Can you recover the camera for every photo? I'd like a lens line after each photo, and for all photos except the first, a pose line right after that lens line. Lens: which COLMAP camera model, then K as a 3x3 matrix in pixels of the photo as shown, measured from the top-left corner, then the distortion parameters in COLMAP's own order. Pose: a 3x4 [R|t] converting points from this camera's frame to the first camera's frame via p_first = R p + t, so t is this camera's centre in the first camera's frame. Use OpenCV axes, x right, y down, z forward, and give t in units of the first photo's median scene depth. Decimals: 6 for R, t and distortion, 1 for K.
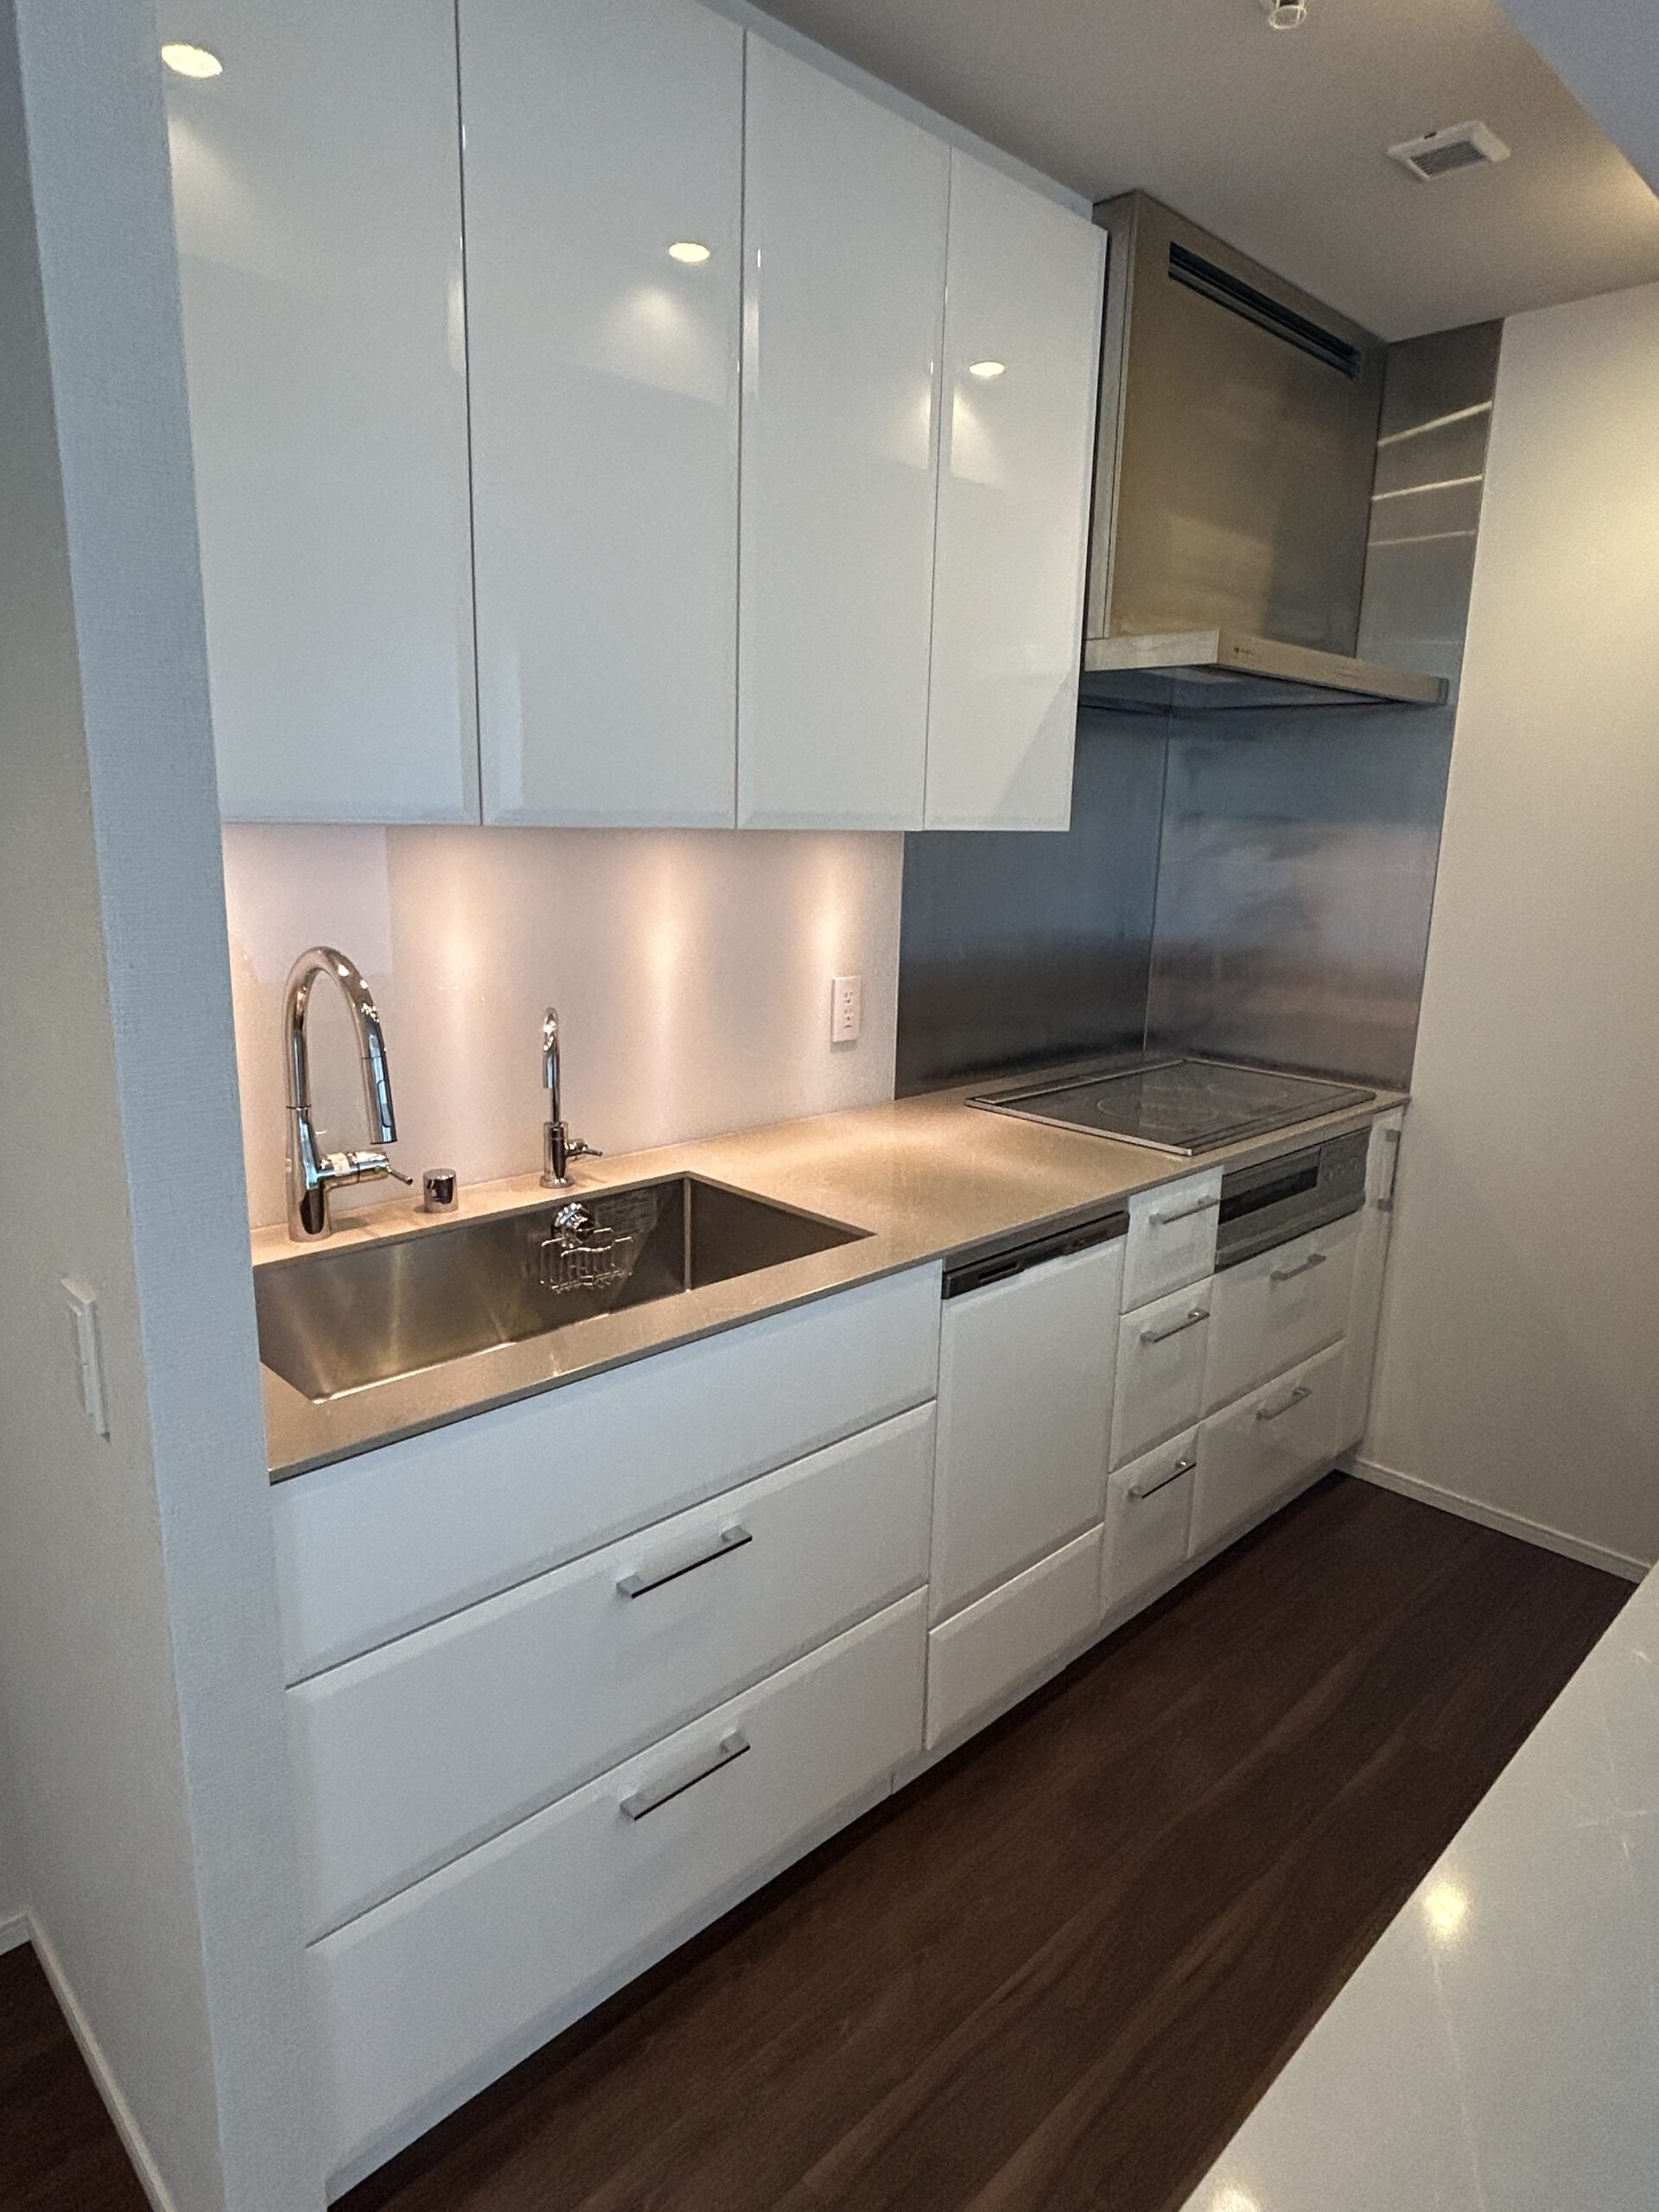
lens RADIAL K [[1329.7, 0, 829.5], [0, 1329.7, 1106.0], [0, 0, 1]] dist [0.005996, 0.000909]
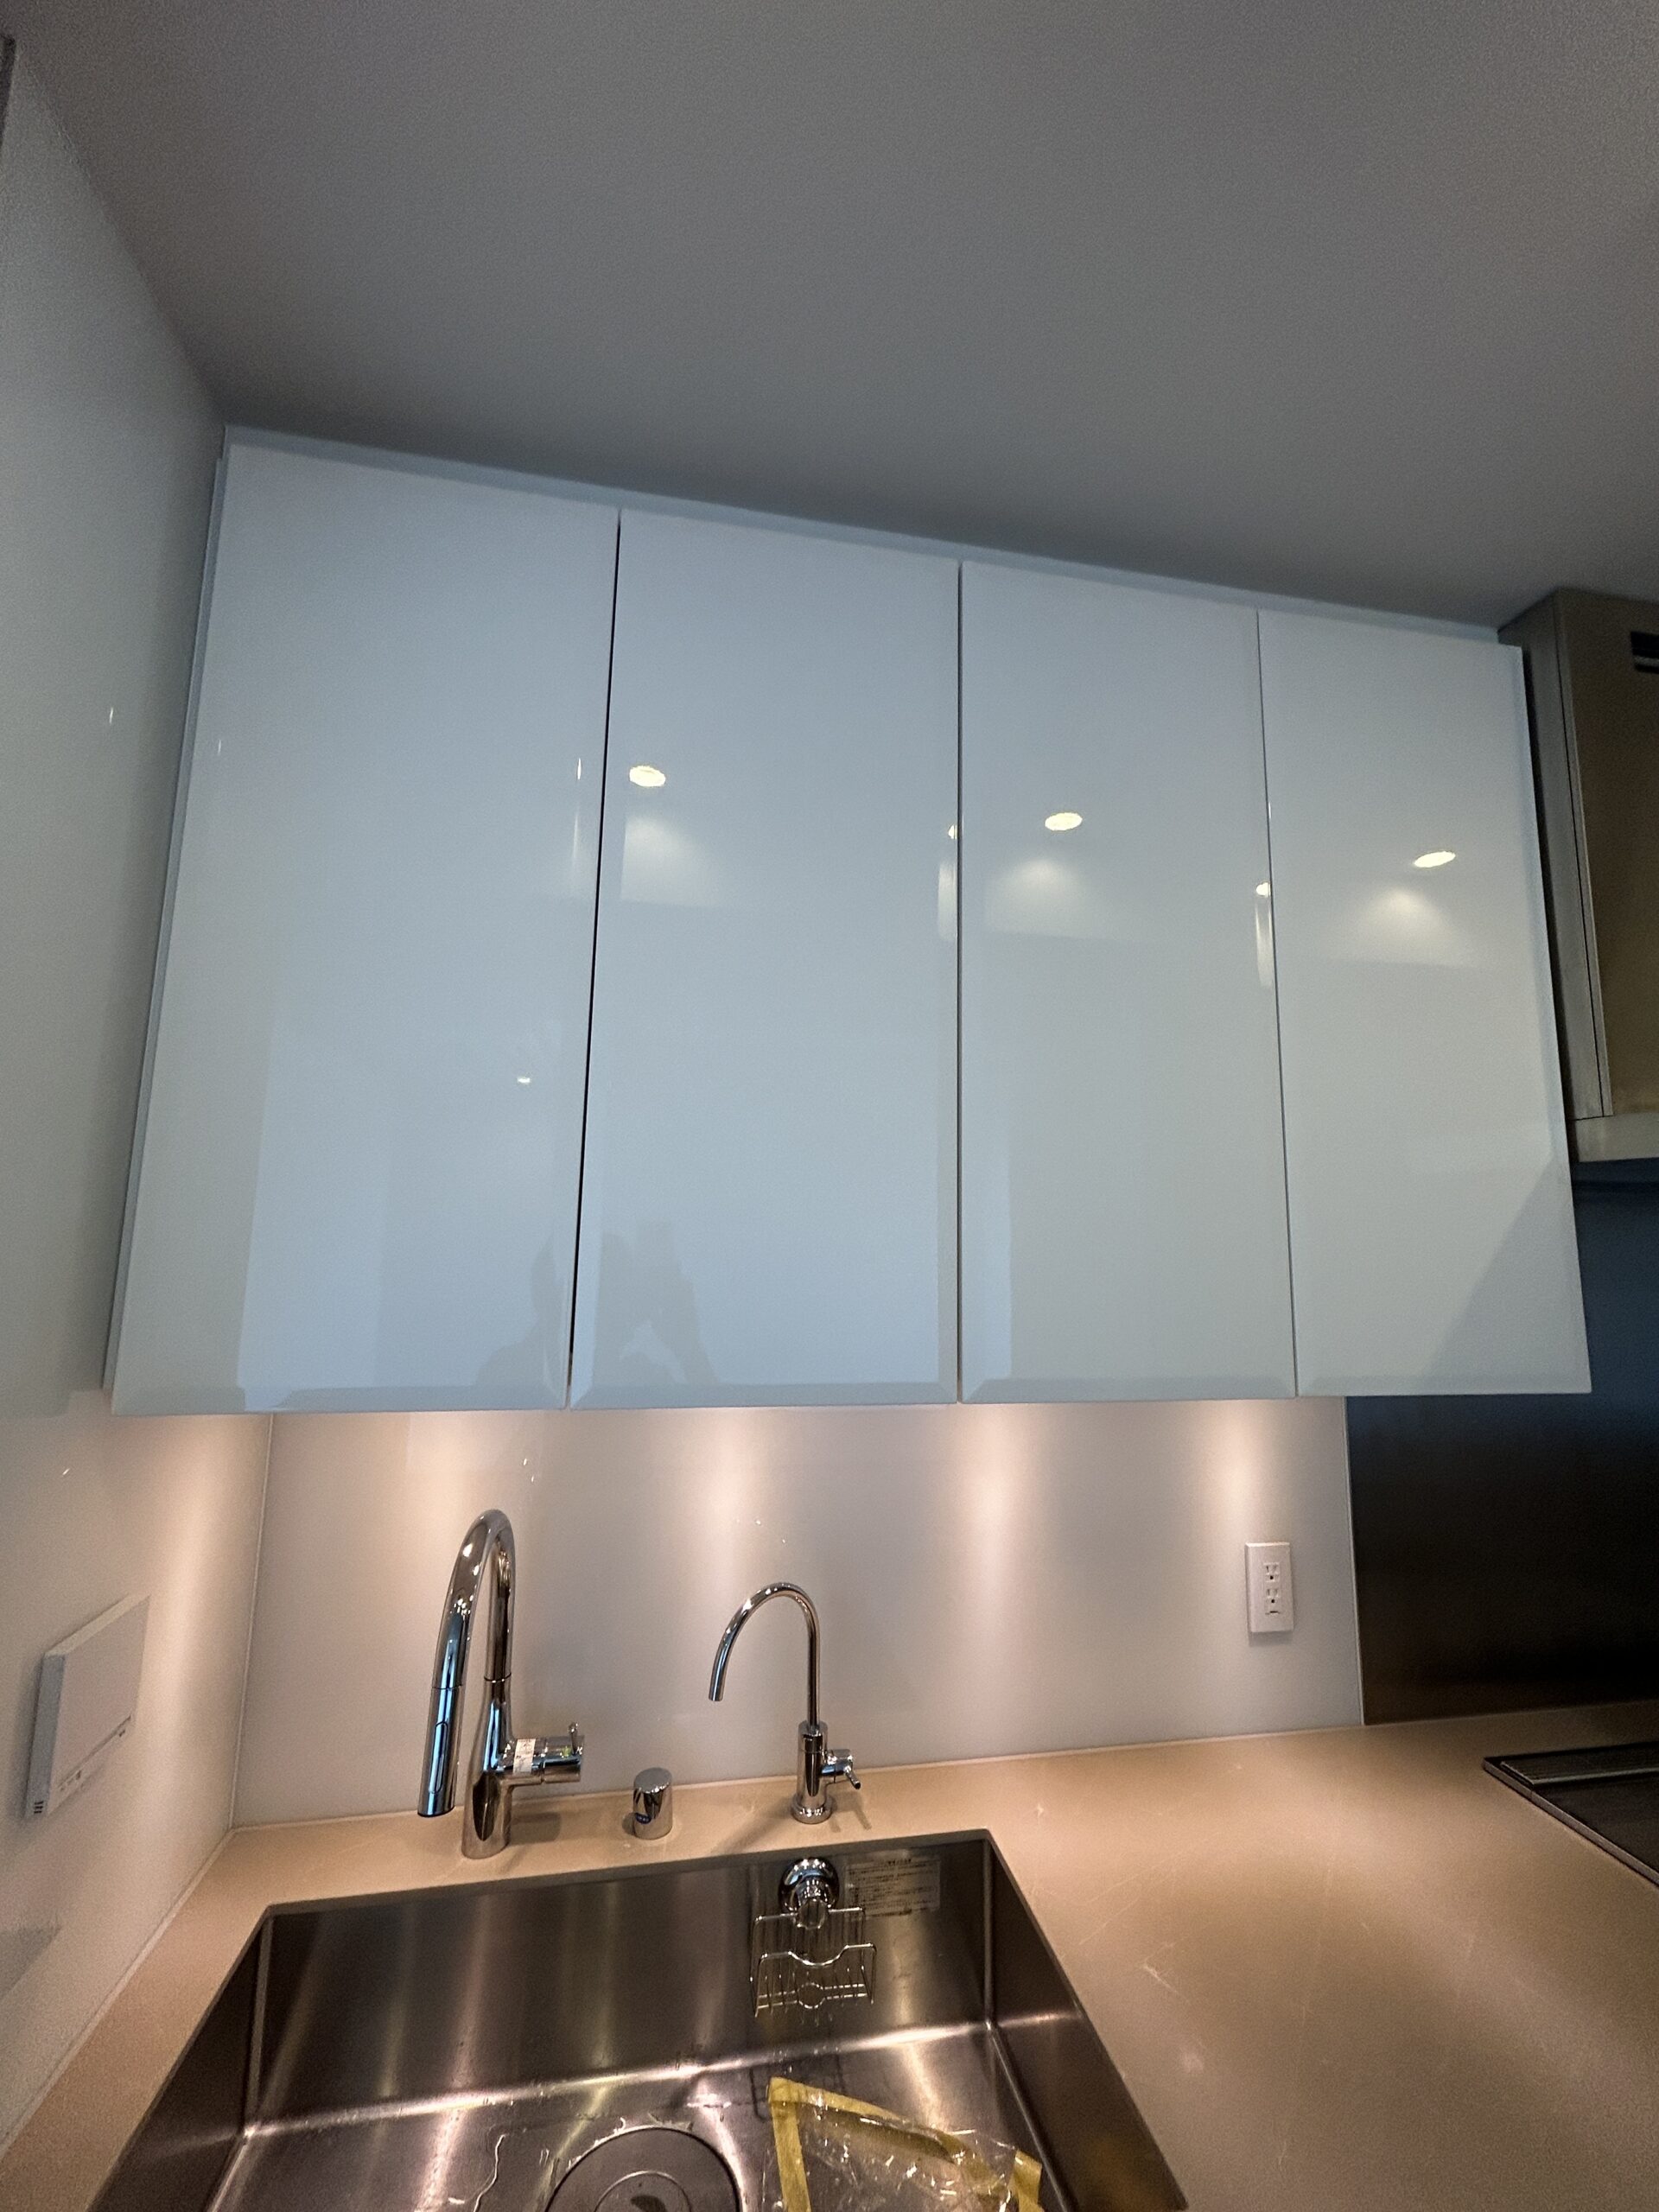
lens RADIAL K [[877.7, 0, 839.5], [0, 877.7, 1112.1], [0, 0, 1]] dist [0.002951, 0.000453]
pose [[0.830418, -0.082126, -0.551055, 0.126570], [-0.125297, 0.936211, -0.328344, -0.153066], [0.542869, 0.341708, 0.767156, 0.430803]]
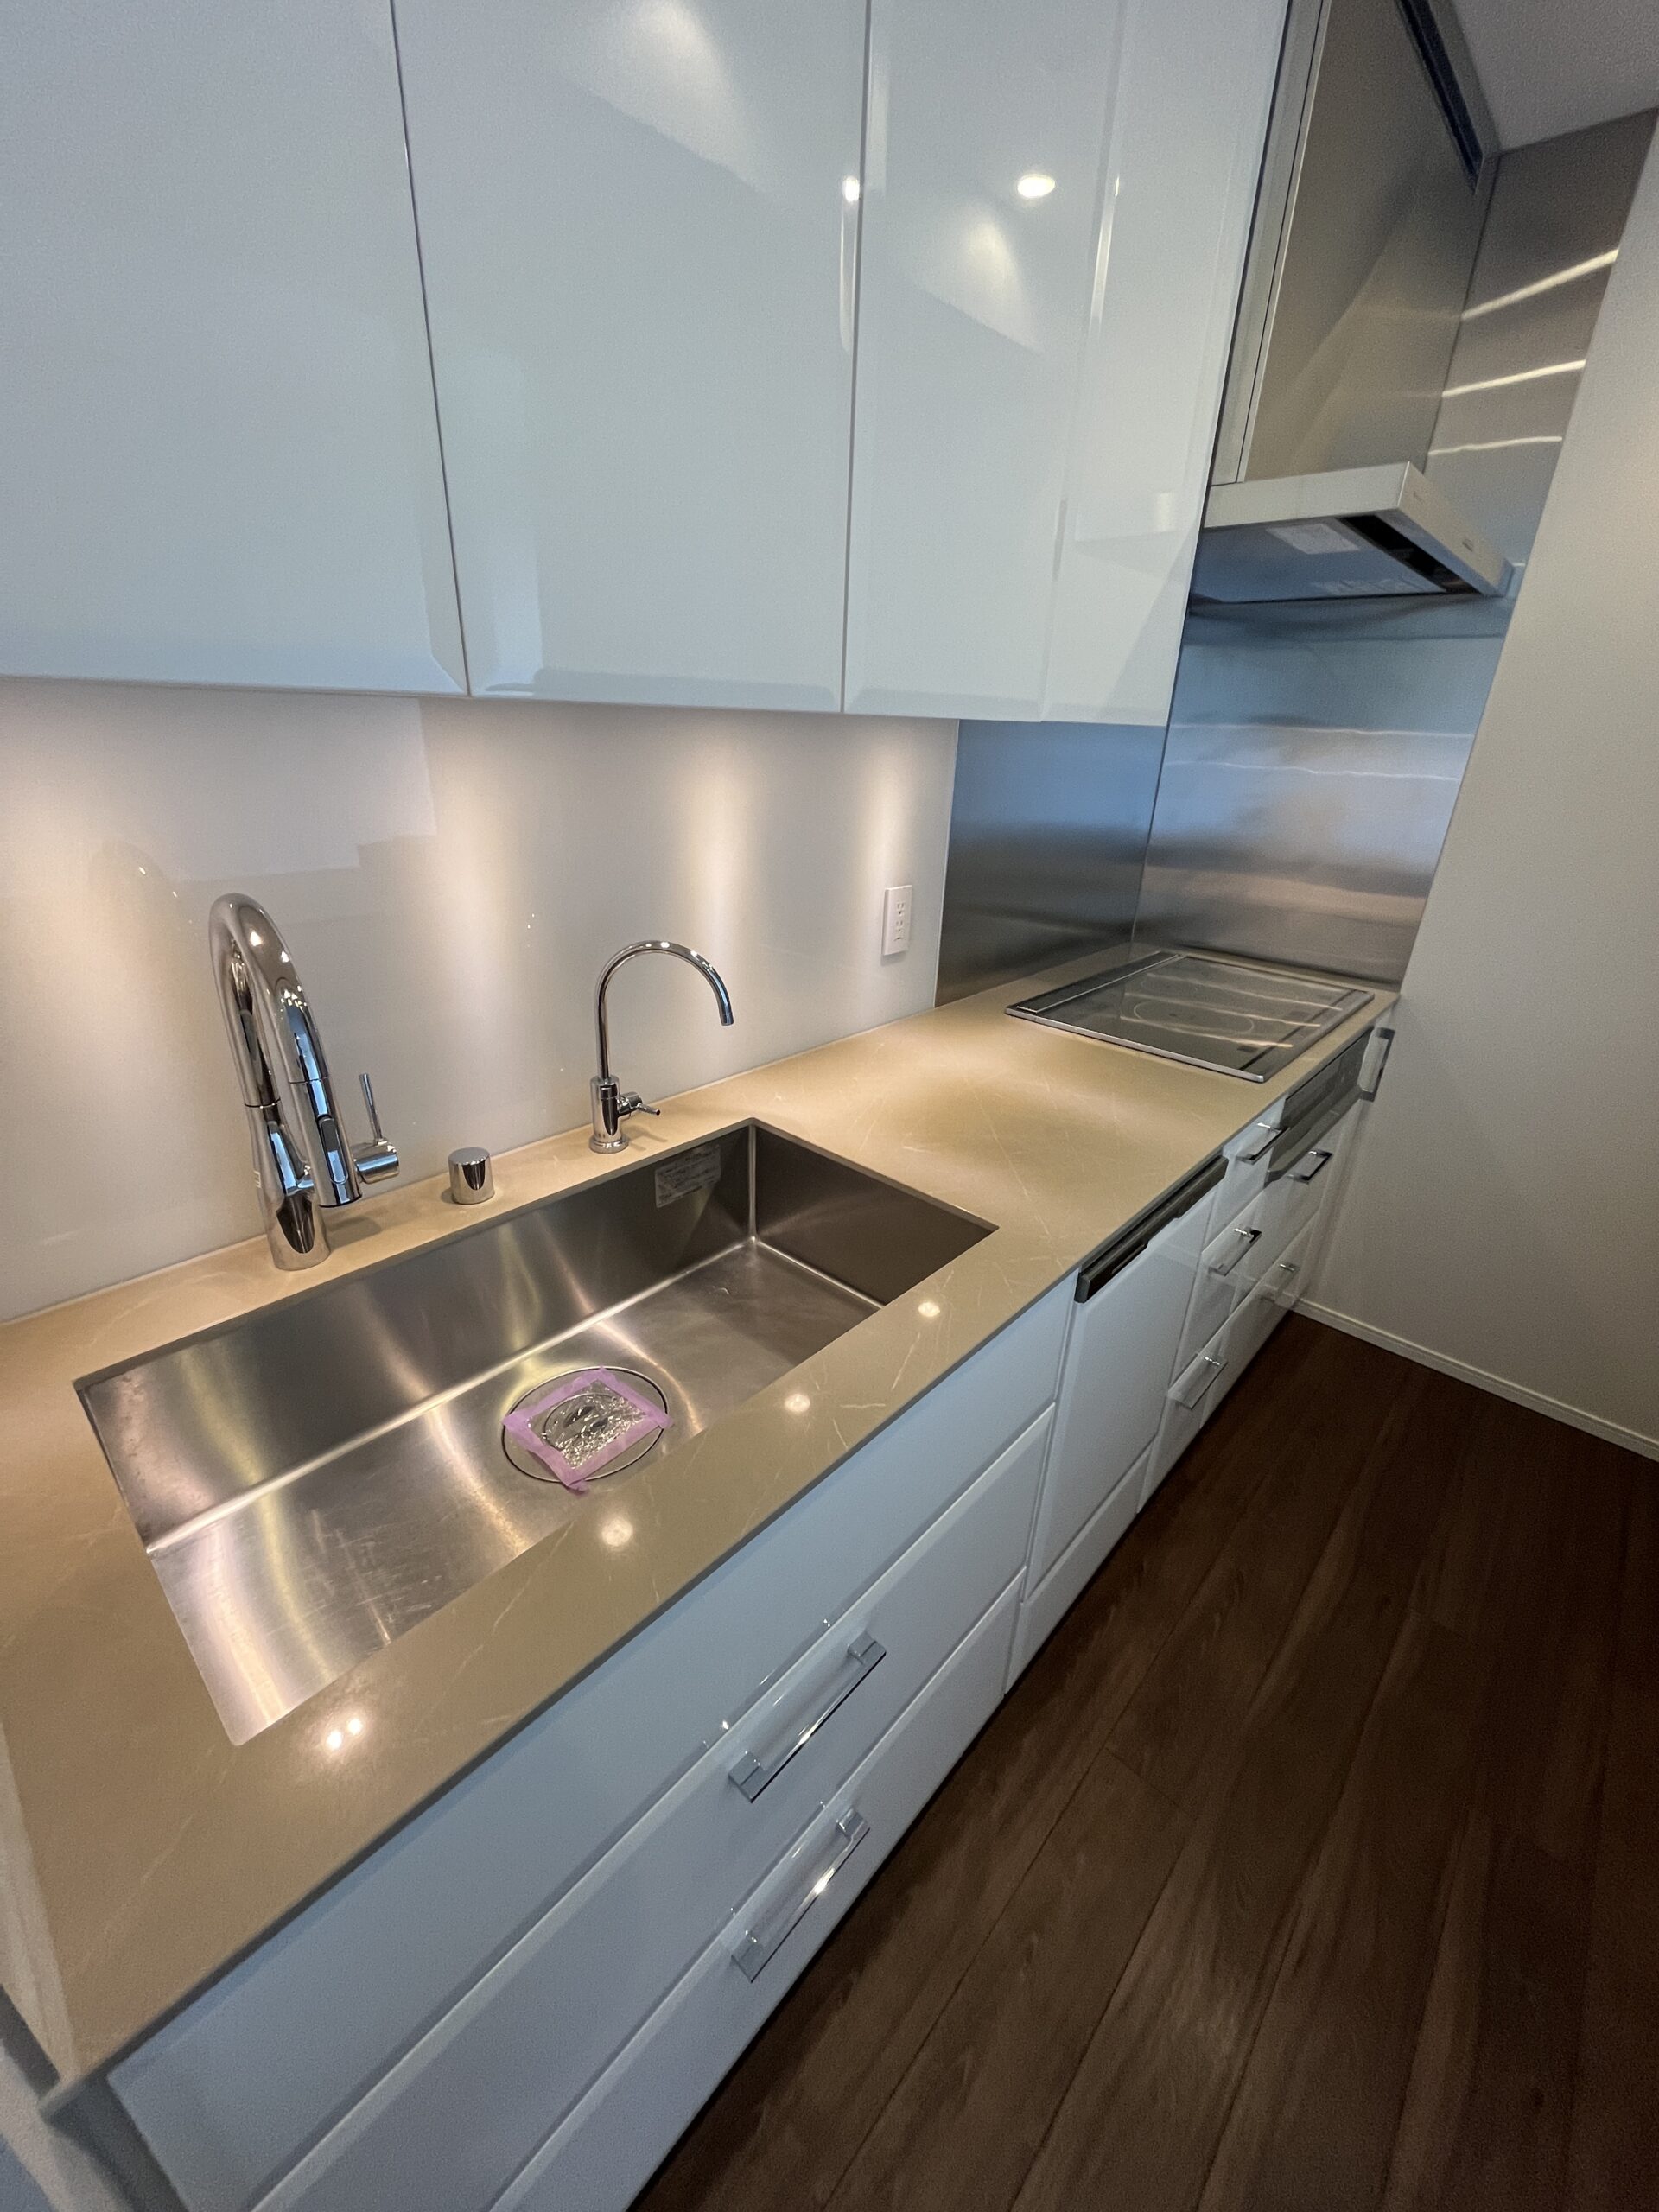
lens RADIAL K [[895.1, 0, 829.5], [0, 895.1, 1106.0], [0, 0, 1]] dist [-0.000769, -0.000300]
pose [[0.998150, -0.011782, 0.059650, -0.089059], [0.000302, 0.981994, 0.188913, -0.073247], [-0.060802, -0.188546, 0.980180, 0.391917]]
